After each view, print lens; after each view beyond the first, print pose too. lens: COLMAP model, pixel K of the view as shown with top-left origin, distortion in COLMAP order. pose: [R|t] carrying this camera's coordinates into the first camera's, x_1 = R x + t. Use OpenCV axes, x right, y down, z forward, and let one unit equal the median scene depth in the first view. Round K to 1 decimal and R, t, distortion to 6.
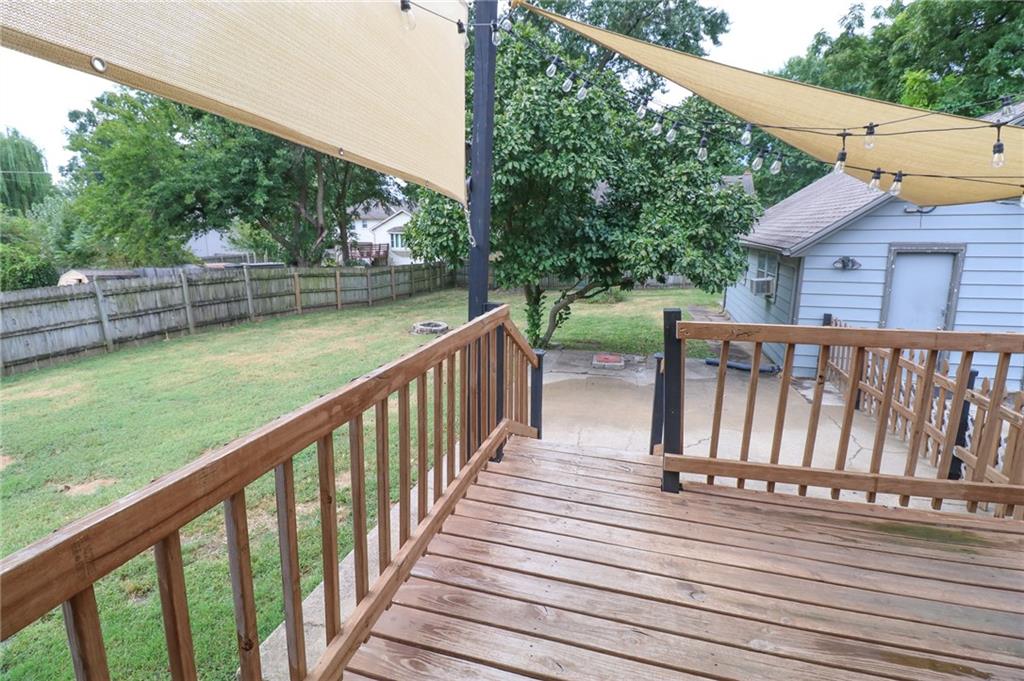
lens RADIAL K [[471.8, 0, 518.2], [0, 471.8, 334.5], [0, 0, 1]] dist [-0.027174, -0.003735]
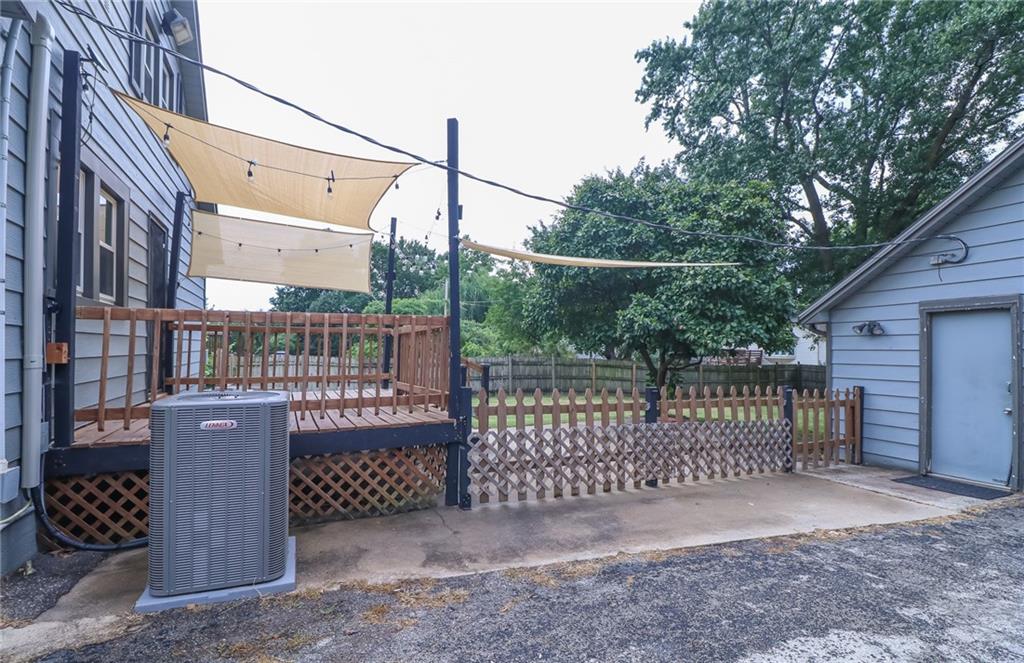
lens RADIAL K [[492.3, 0, 512.0], [0, 492.3, 340.1], [0, 0, 1]] dist [-0.000655, -0.000111]
pose [[0.649160, -0.014450, -0.760514, 0.785987], [-0.157557, 0.975582, -0.153023, 0.098095], [0.744155, 0.219161, 0.631032, -0.089642]]
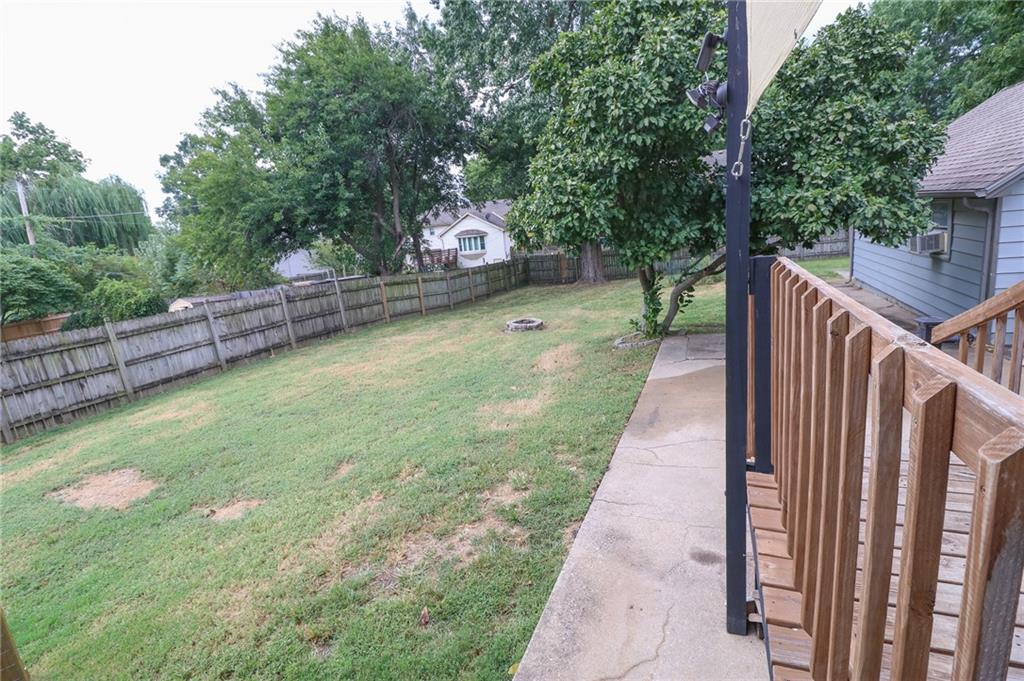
lens RADIAL K [[471.8, 0, 515.0], [0, 471.8, 339.7], [0, 0, 1]] dist [-0.027174, -0.003735]
pose [[0.986894, -0.074341, -0.143228, -0.105545], [0.076538, 0.997018, 0.009879, 0.007874], [0.142067, -0.020712, 0.989640, 0.071317]]
